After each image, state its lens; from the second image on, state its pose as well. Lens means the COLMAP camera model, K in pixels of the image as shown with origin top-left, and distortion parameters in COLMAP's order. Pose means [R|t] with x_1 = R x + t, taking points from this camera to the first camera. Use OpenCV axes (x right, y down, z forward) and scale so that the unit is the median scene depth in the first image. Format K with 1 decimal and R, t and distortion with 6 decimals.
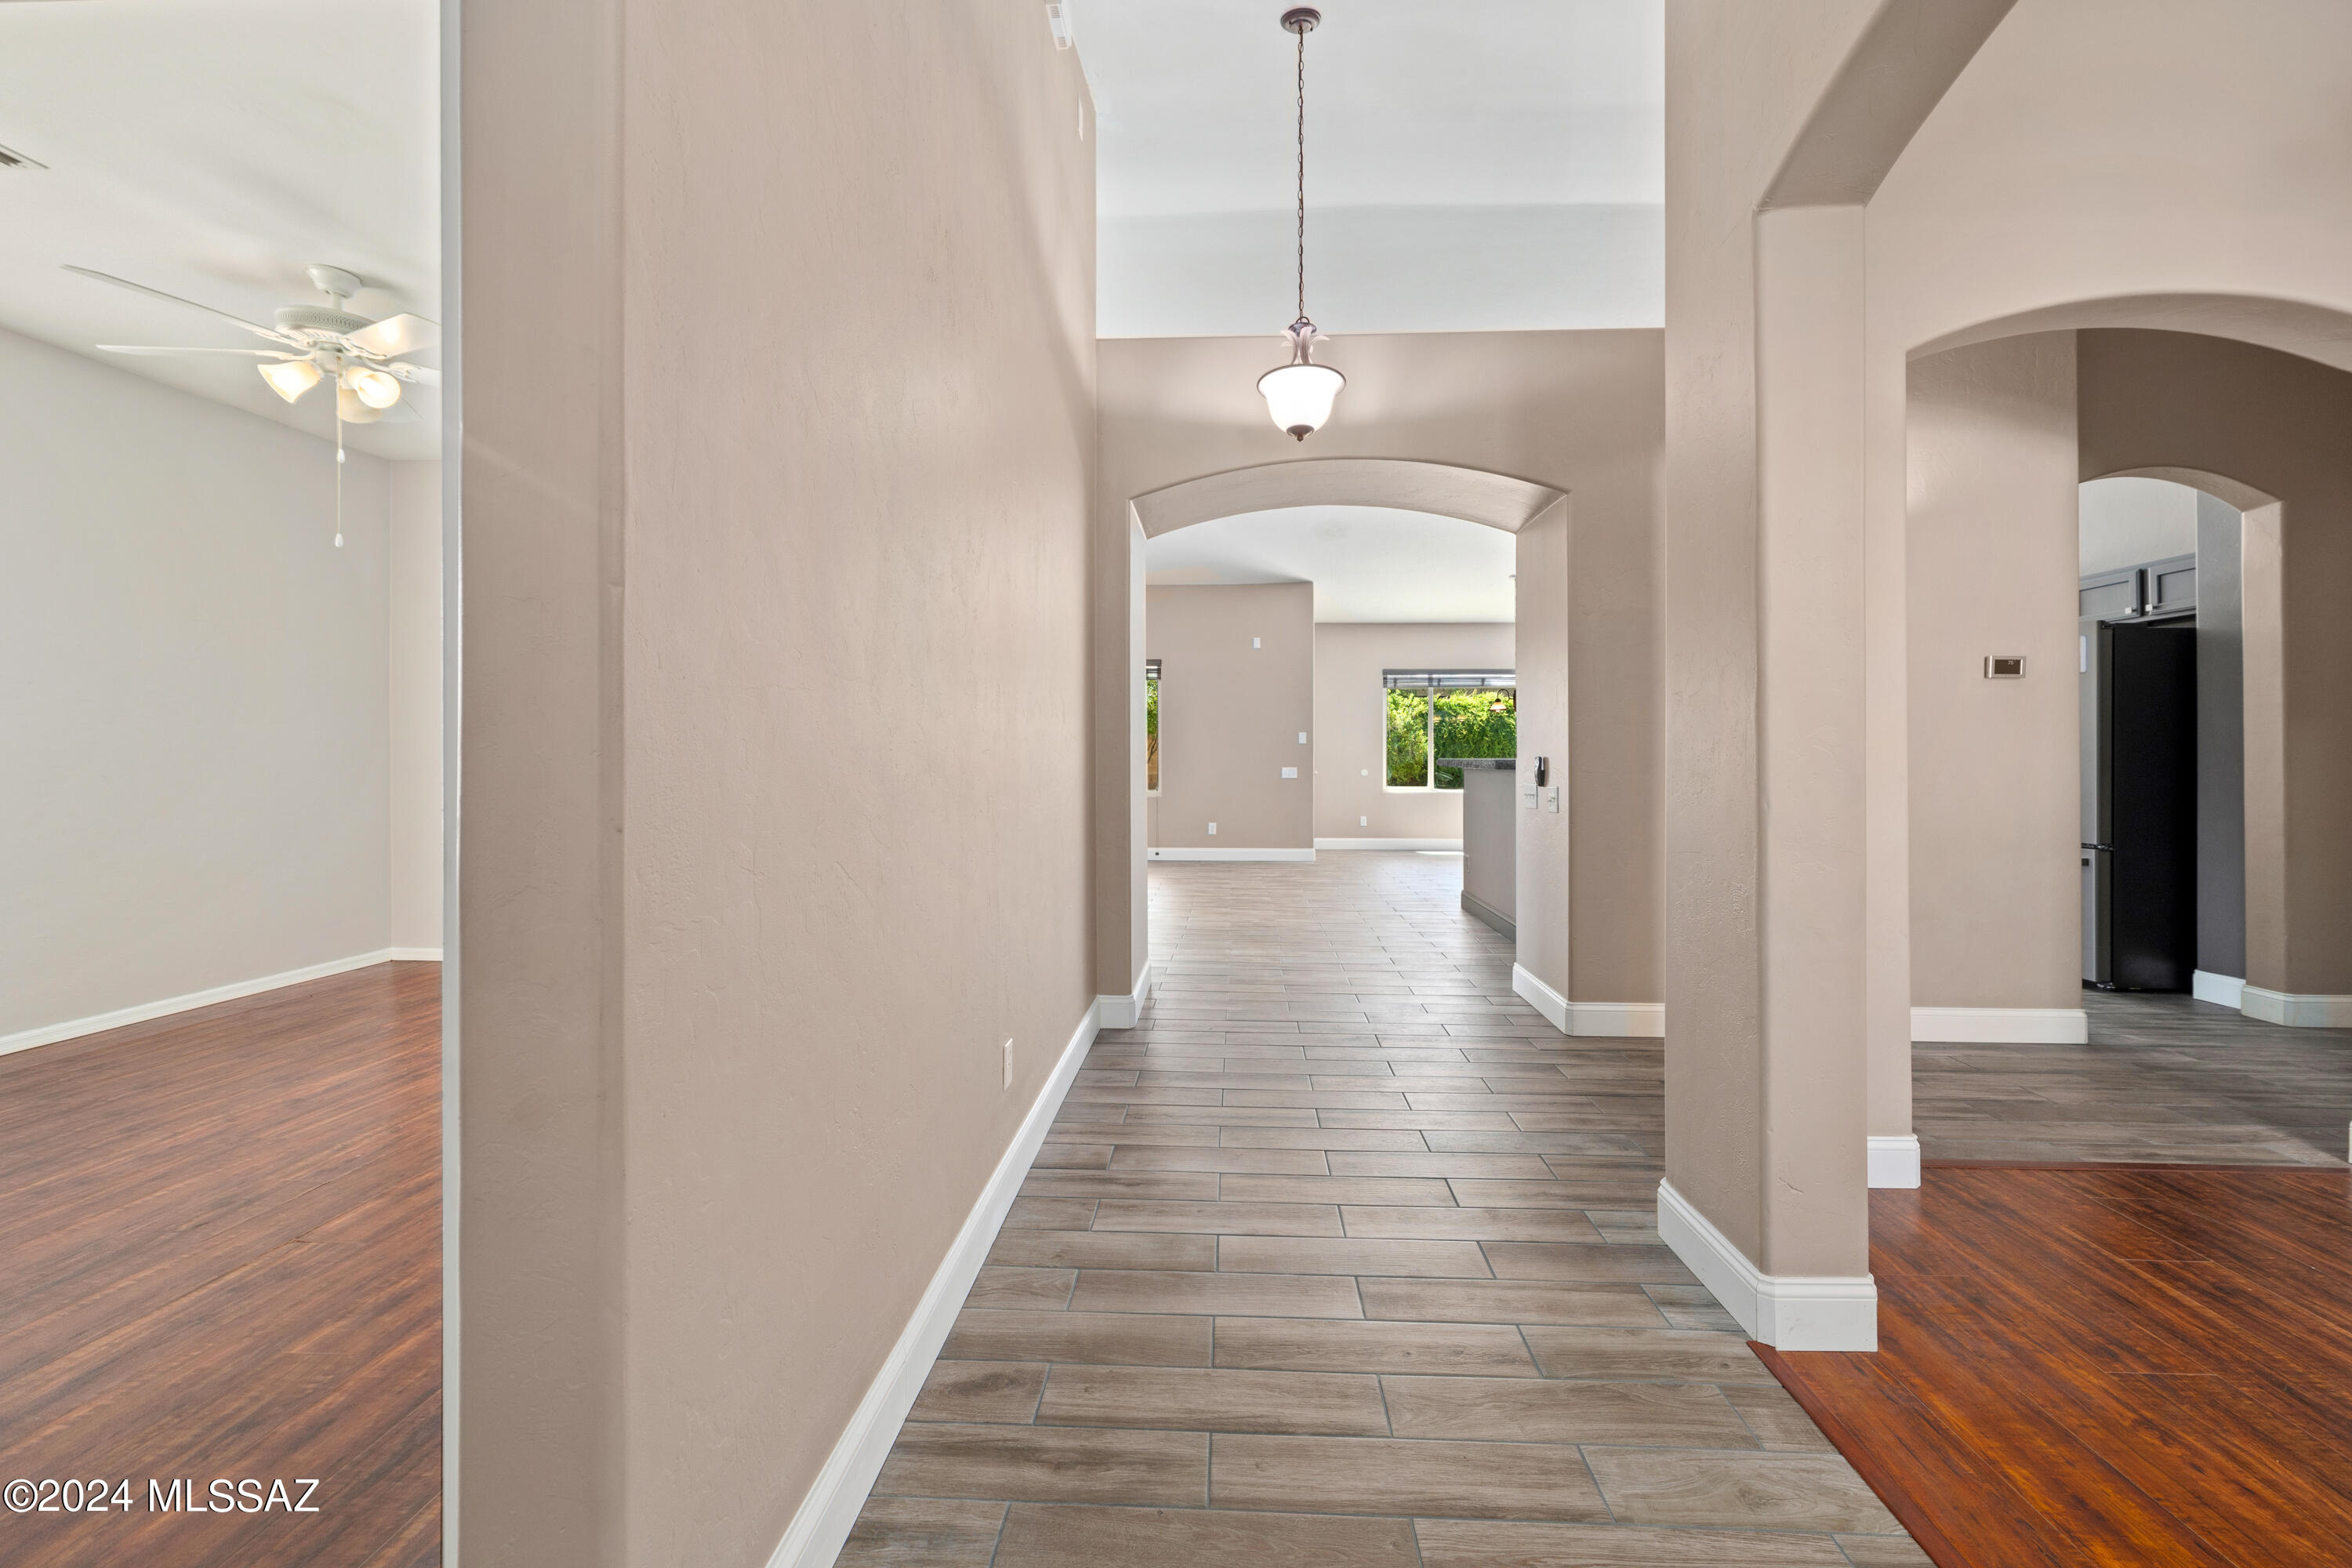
lens RADIAL K [[918.0, 0, 1182.4], [0, 918.0, 761.7], [0, 0, 1]] dist [0.000766, 0.000032]
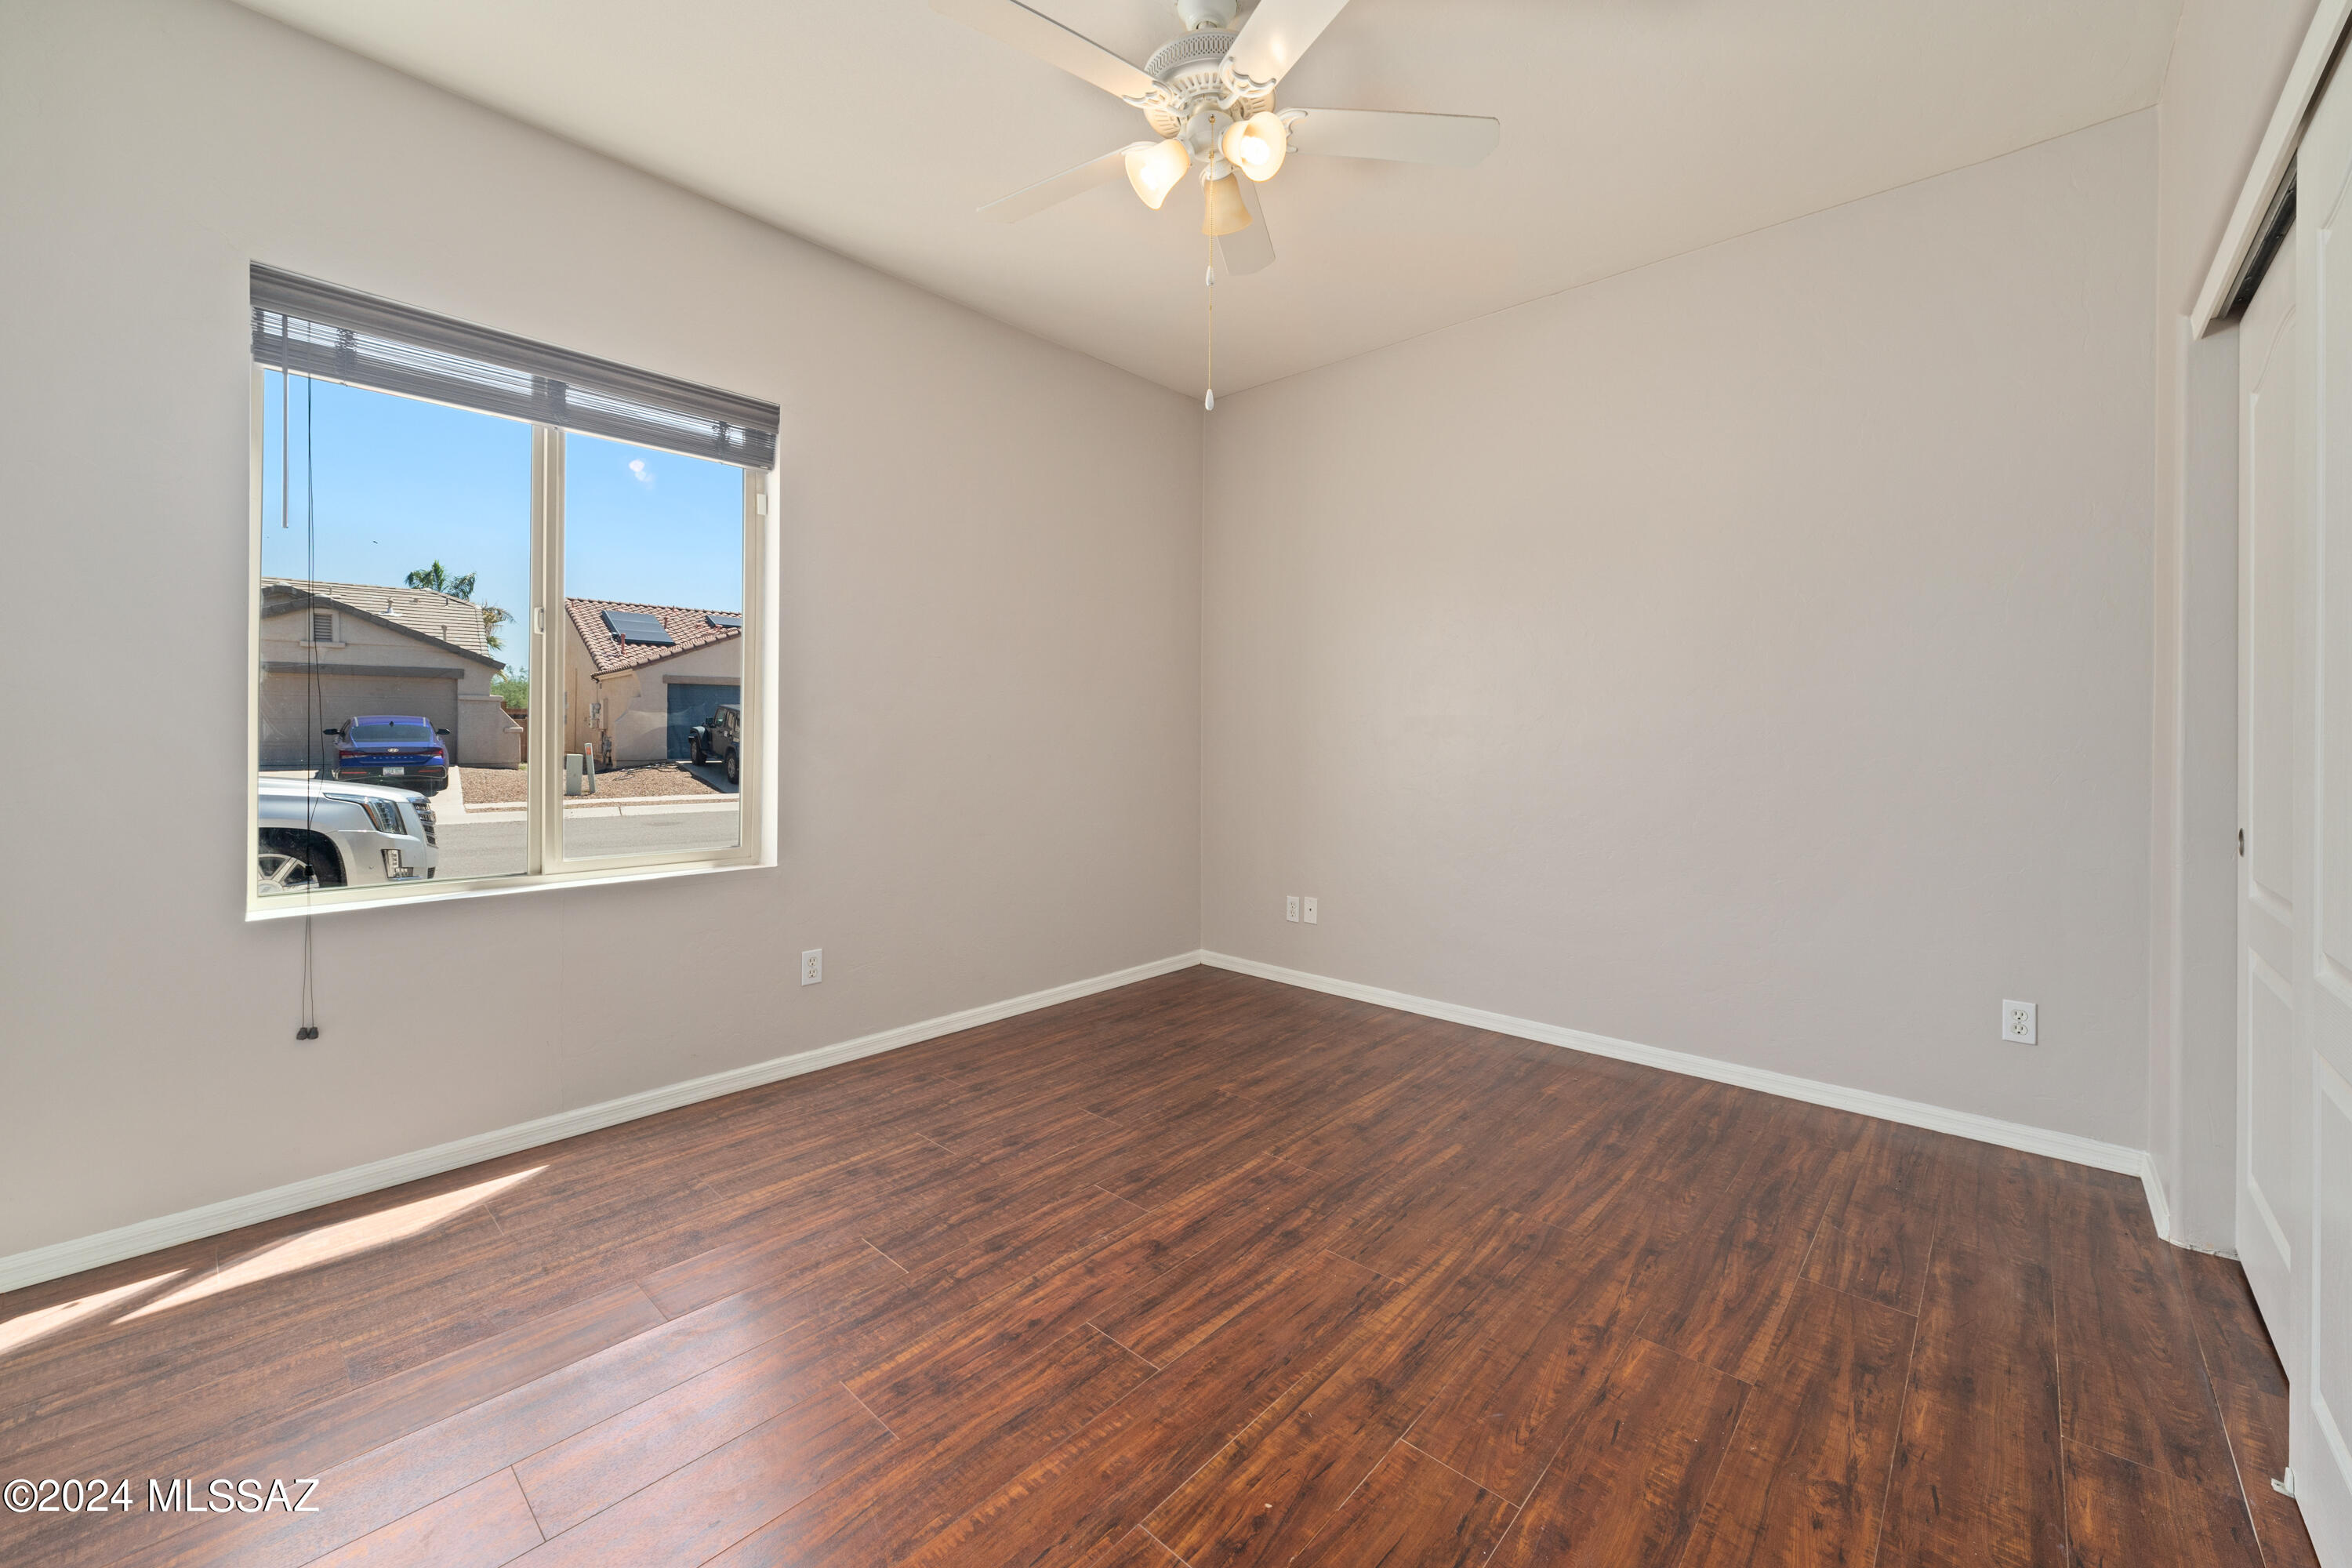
lens RADIAL K [[918.0, 0, 1182.4], [0, 918.0, 761.7], [0, 0, 1]] dist [0.000766, 0.000032]
pose [[0.777451, 0.015606, -0.628750, -0.531955], [-0.004888, 0.999812, 0.018773, -0.006185], [0.628925, -0.011522, 0.777380, 0.490672]]
